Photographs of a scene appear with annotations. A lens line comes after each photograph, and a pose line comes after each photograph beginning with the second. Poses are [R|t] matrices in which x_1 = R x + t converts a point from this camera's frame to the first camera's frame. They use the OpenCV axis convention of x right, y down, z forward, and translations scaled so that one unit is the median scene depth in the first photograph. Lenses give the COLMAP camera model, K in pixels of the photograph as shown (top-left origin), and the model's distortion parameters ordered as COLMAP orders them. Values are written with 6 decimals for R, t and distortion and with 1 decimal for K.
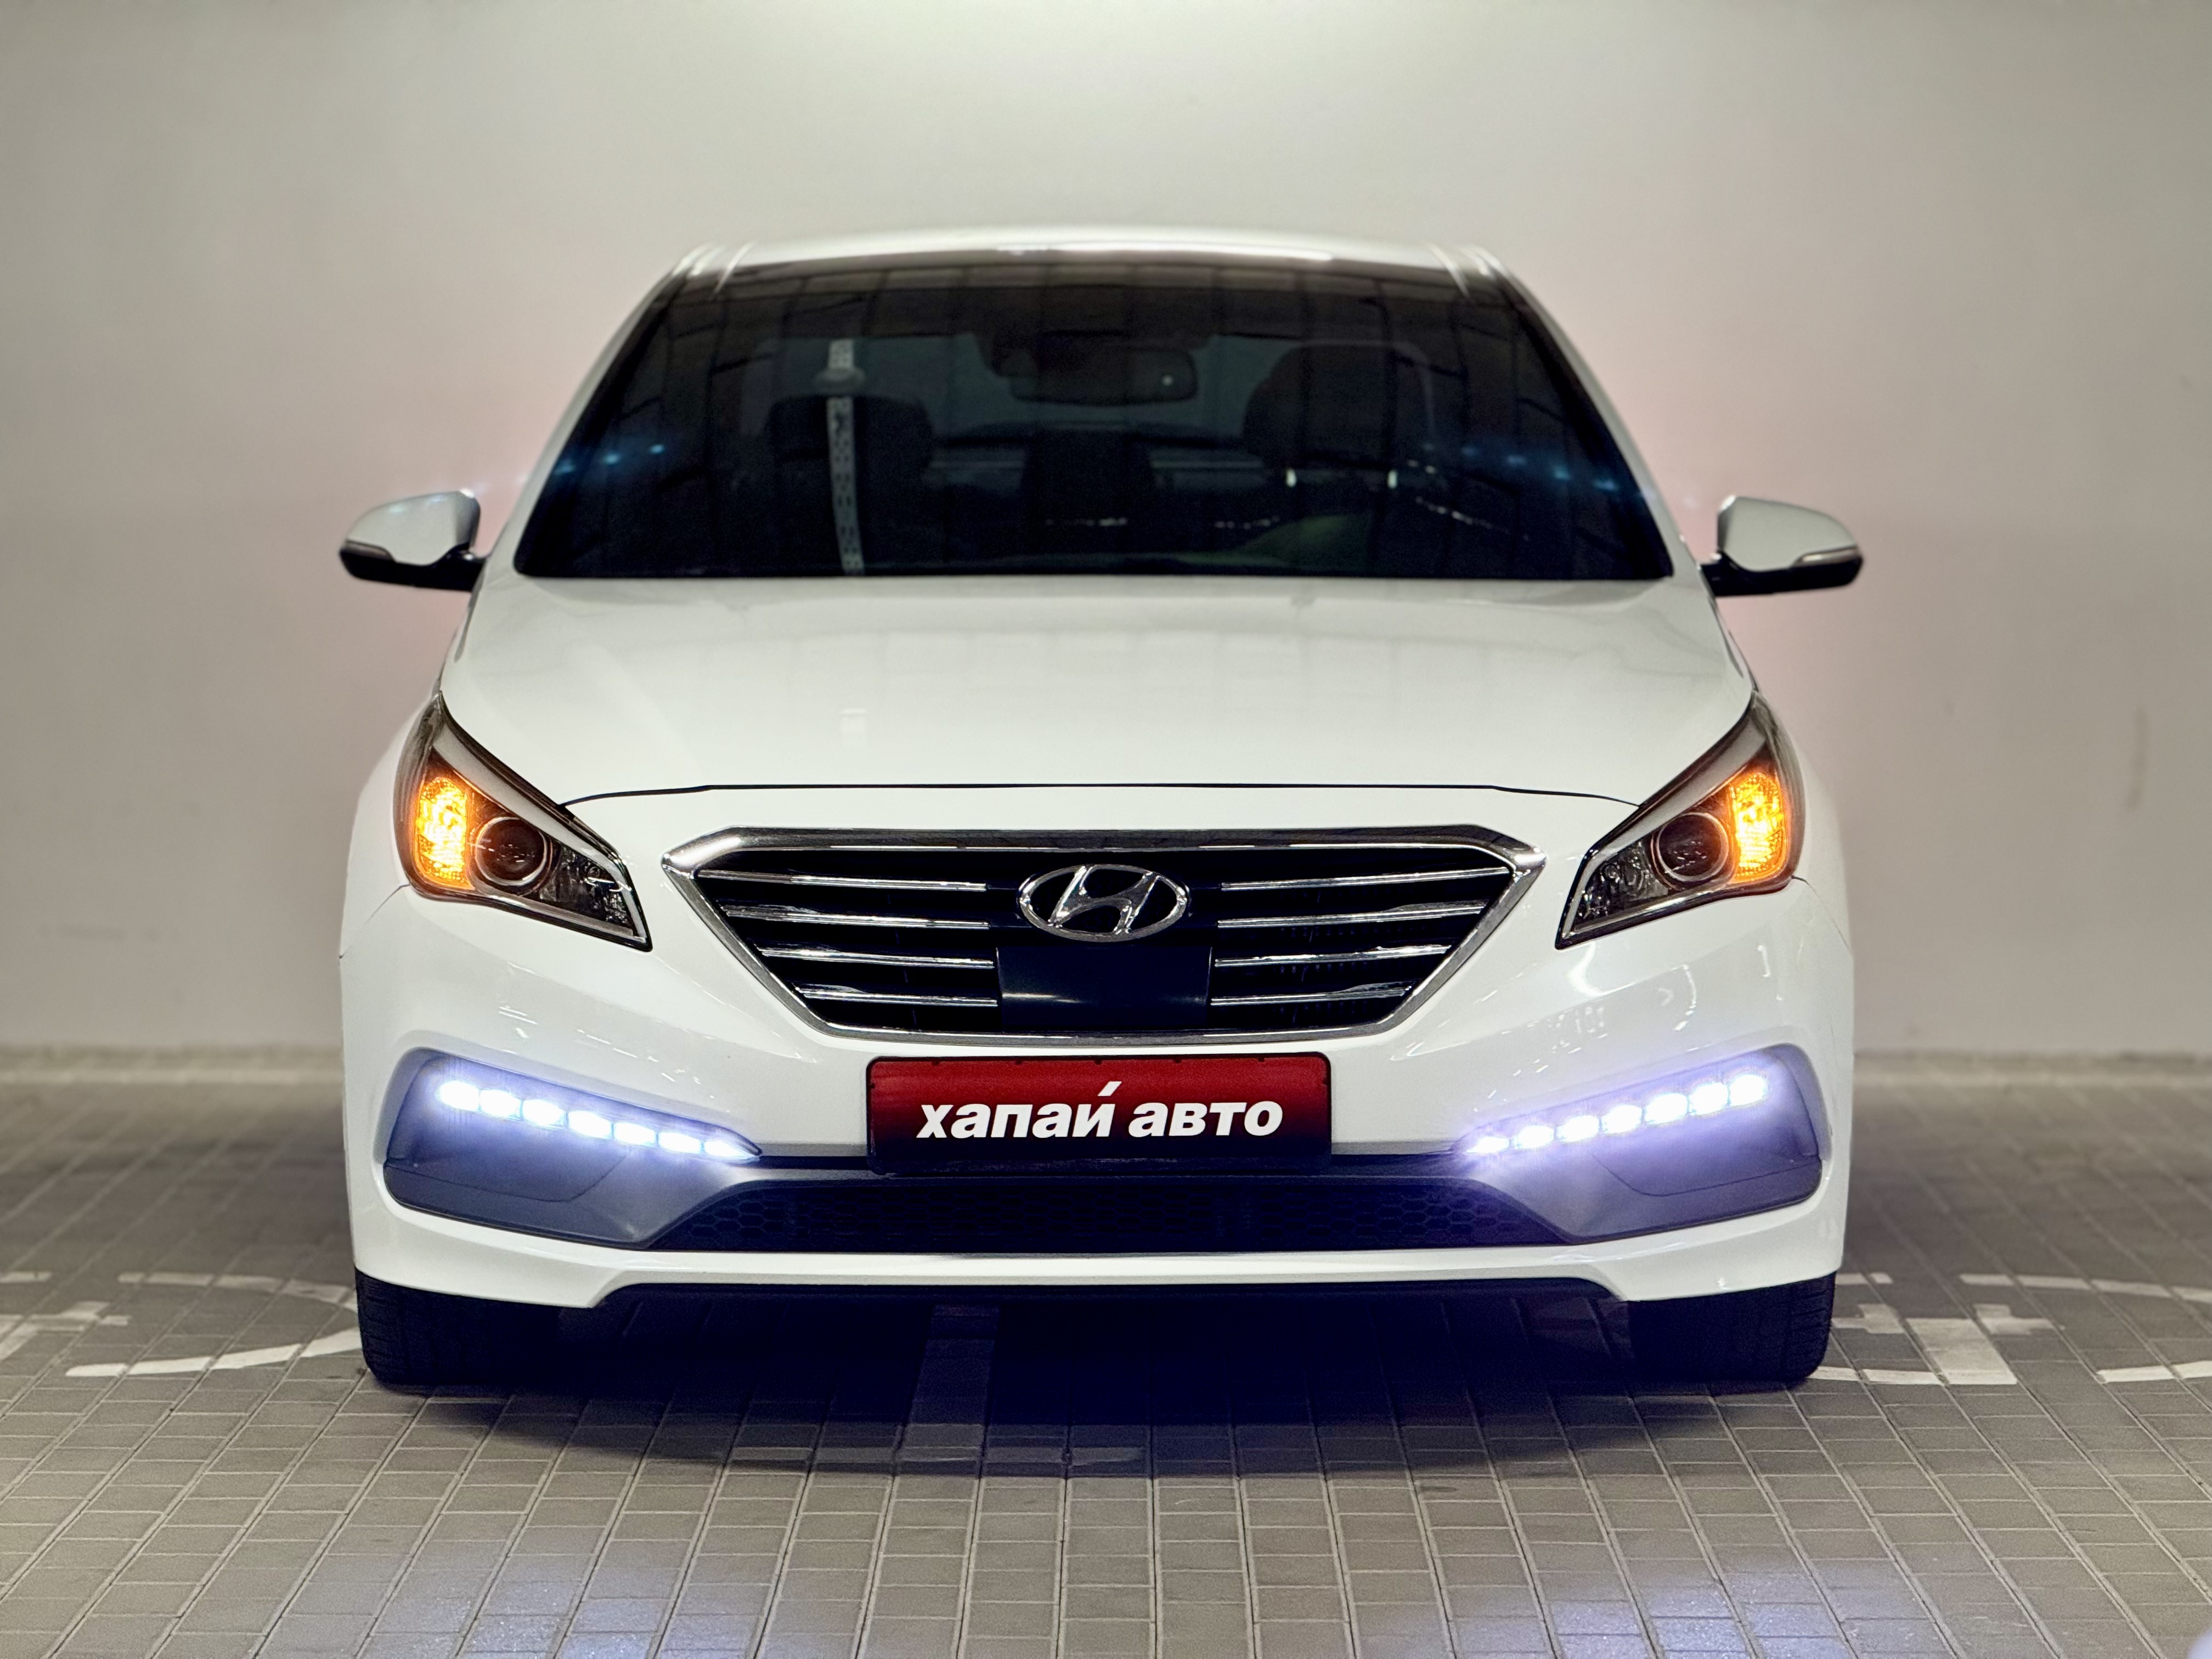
lens RADIAL K [[7688.1, 0, 1106.0], [0, 7688.1, 825.1], [0, 0, 1]] dist [0.188073, 0.000000]
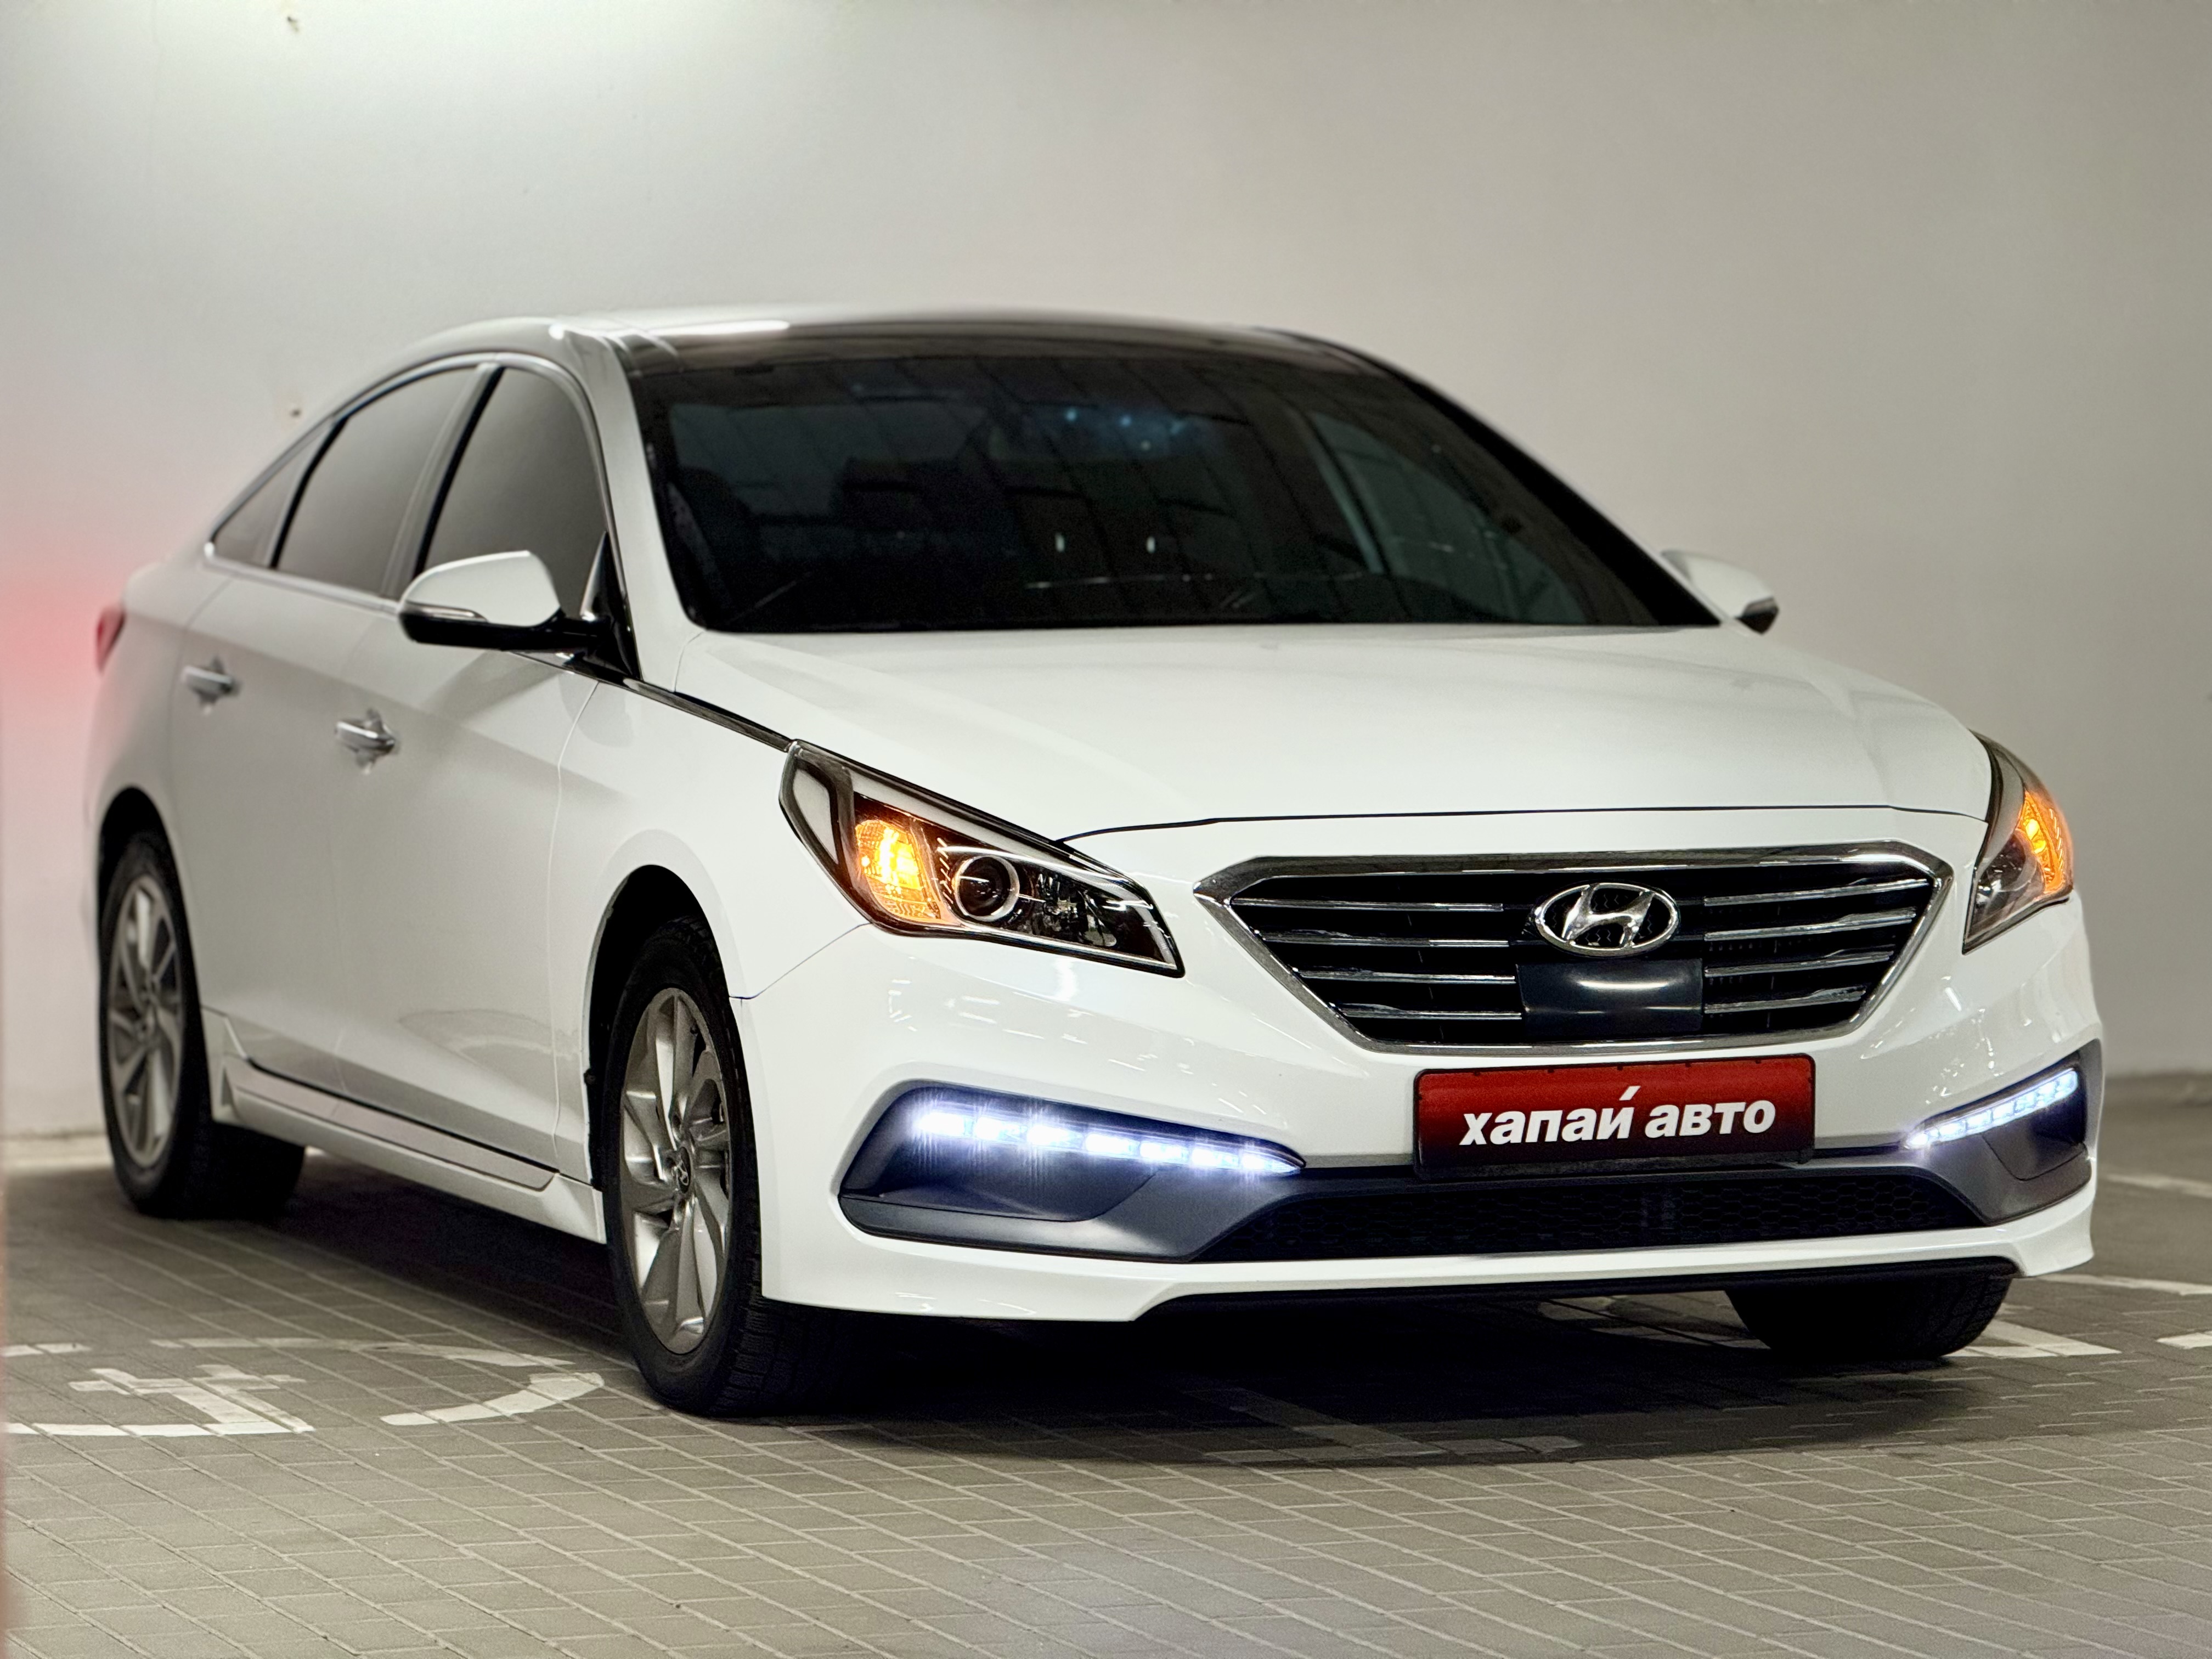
lens RADIAL K [[7688.1, 0, 1104.0], [0, 7688.1, 822.1], [0, 0, 1]] dist [0.188073, 0.000000]
pose [[0.939158, -0.018292, 0.342997, -0.431530], [0.024644, 0.999596, -0.014167, 0.010034], [-0.342600, 0.021758, 0.939230, 0.022180]]
